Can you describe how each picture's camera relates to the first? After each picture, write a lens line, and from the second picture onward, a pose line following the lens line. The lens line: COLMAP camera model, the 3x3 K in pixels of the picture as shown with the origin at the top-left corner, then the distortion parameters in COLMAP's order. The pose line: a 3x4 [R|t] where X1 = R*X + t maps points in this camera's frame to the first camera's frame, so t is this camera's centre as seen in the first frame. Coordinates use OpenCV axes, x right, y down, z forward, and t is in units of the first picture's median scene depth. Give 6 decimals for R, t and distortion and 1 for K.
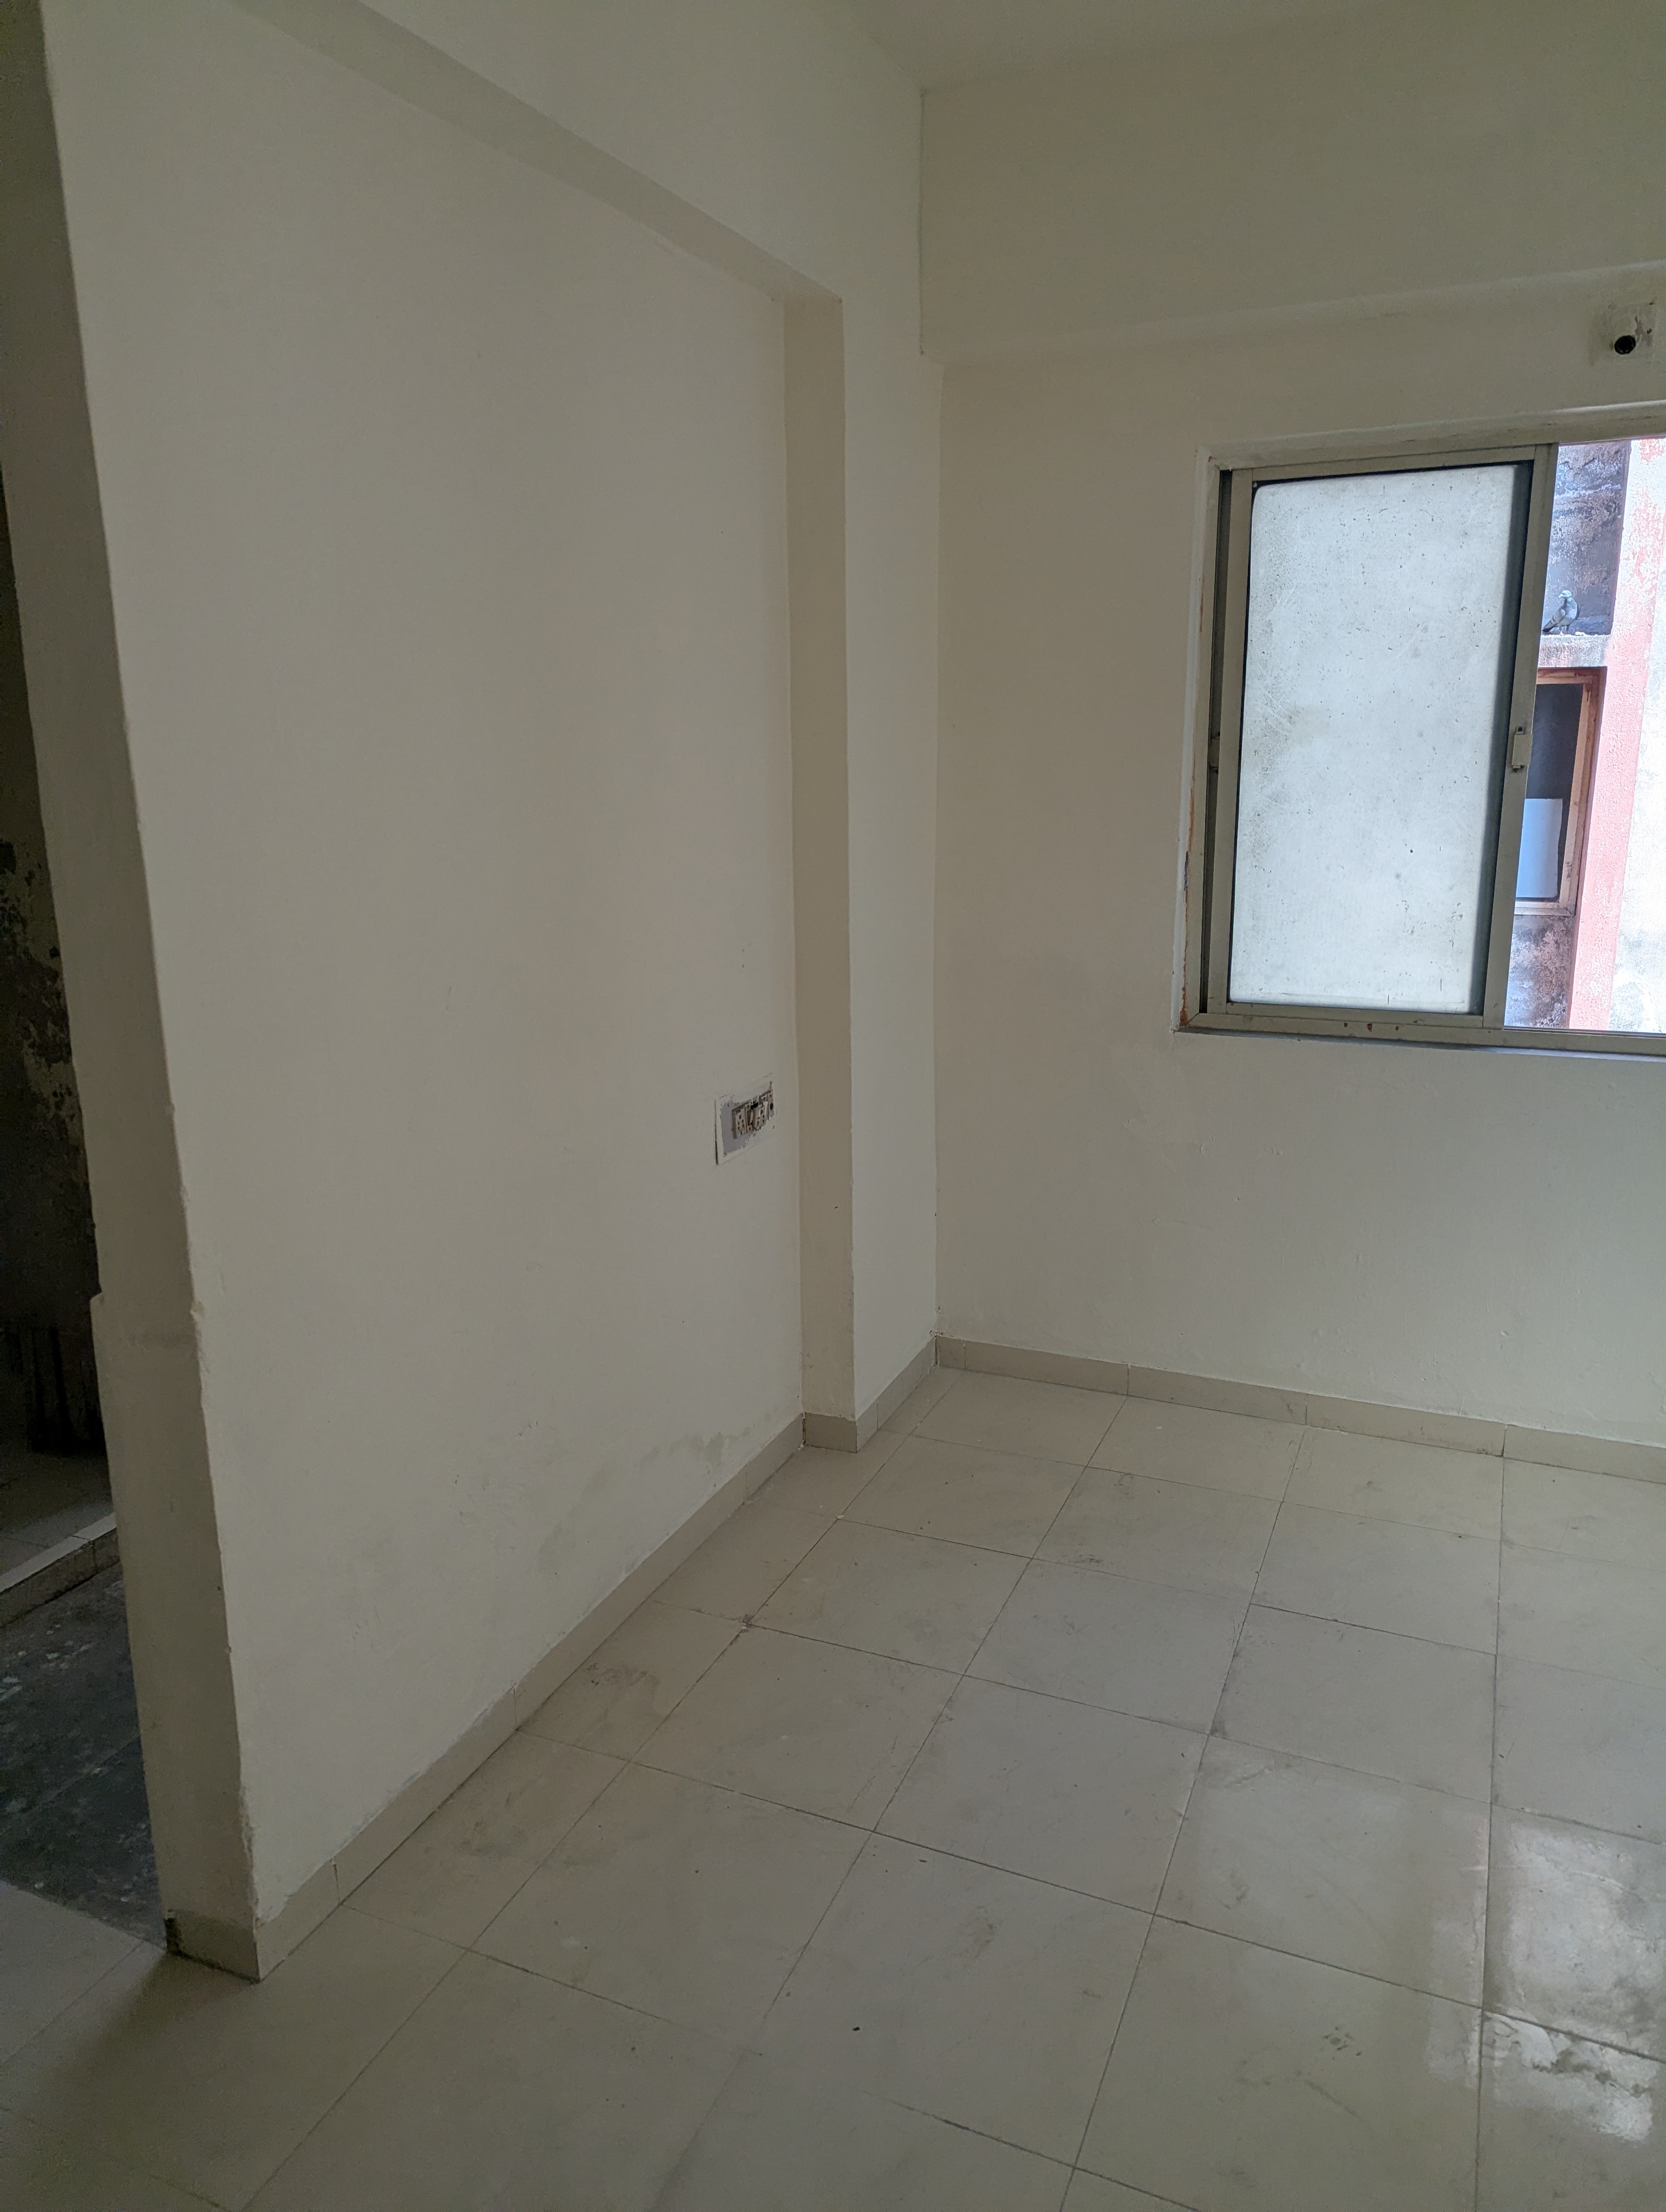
lens RADIAL K [[1571.5, 0, 832.5], [0, 1571.5, 1101.9], [0, 0, 1]] dist [0.060494, -0.040766]
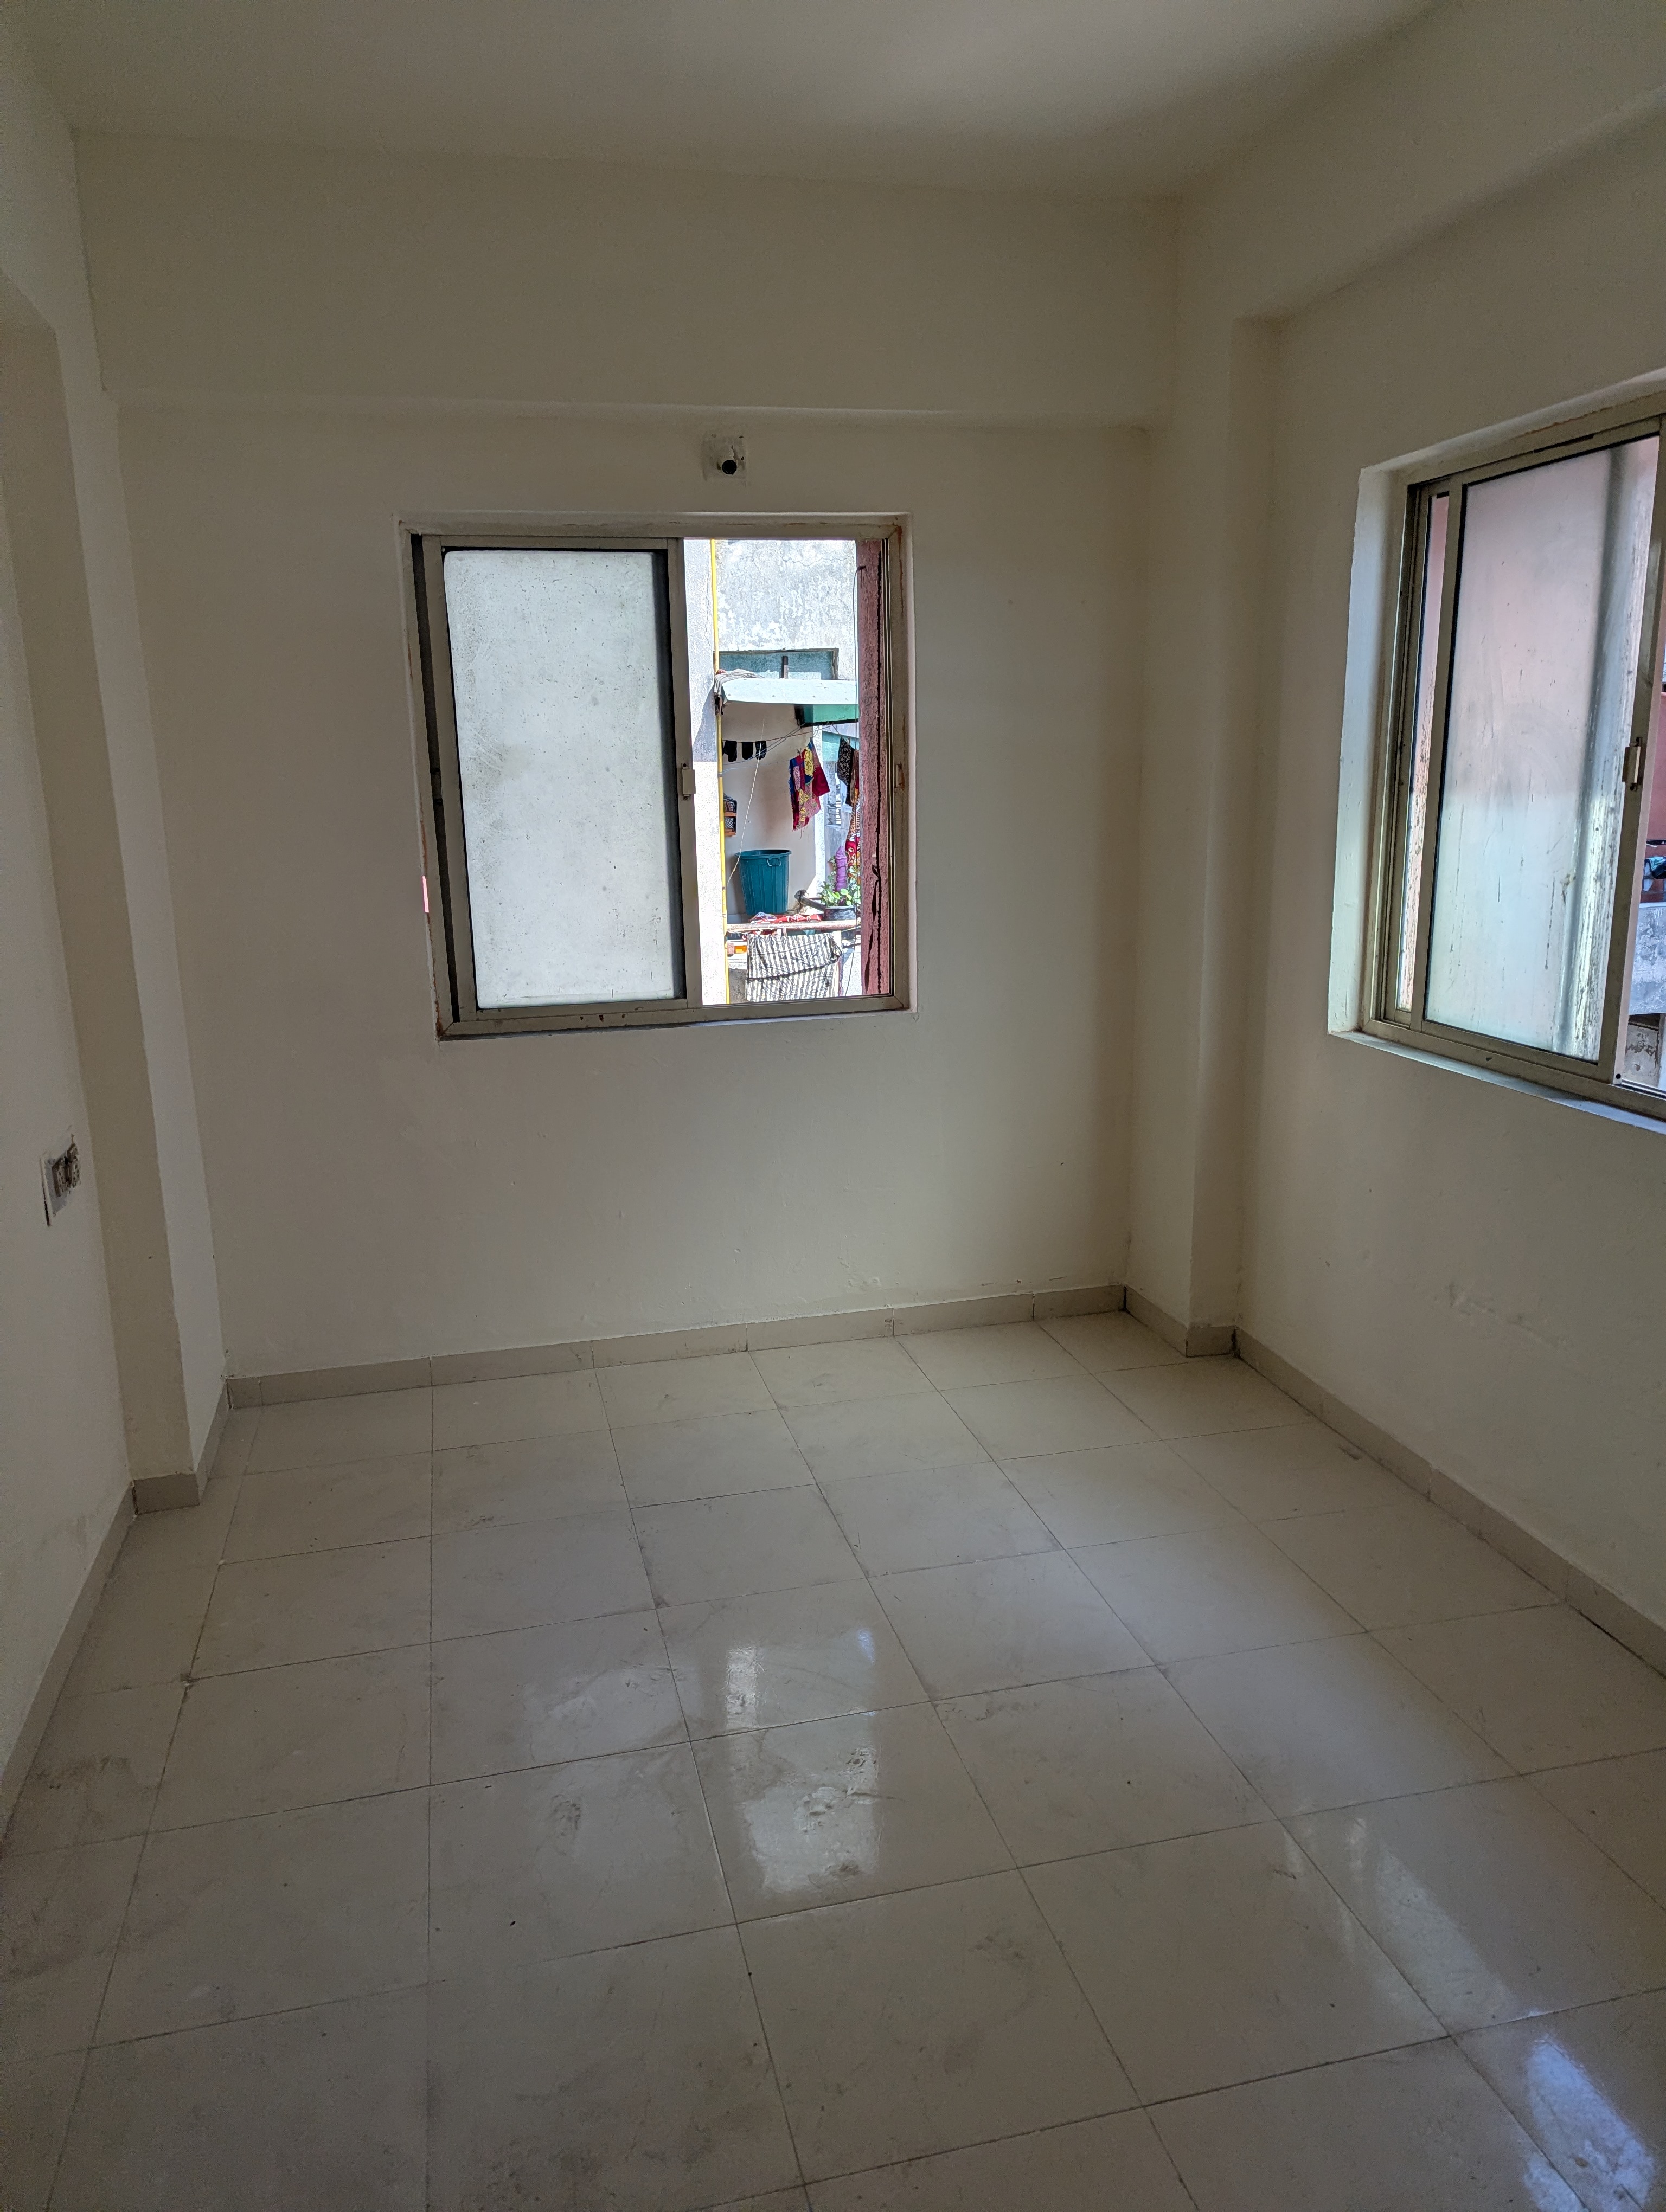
lens RADIAL K [[1571.5, 0, 811.1], [0, 1571.5, 1114.0], [0, 0, 1]] dist [0.060494, -0.040766]
pose [[0.796887, -0.138815, 0.587964, -0.240716], [0.153450, 0.987834, 0.025247, 0.018383], [-0.584315, 0.070104, 0.808493, -0.032610]]
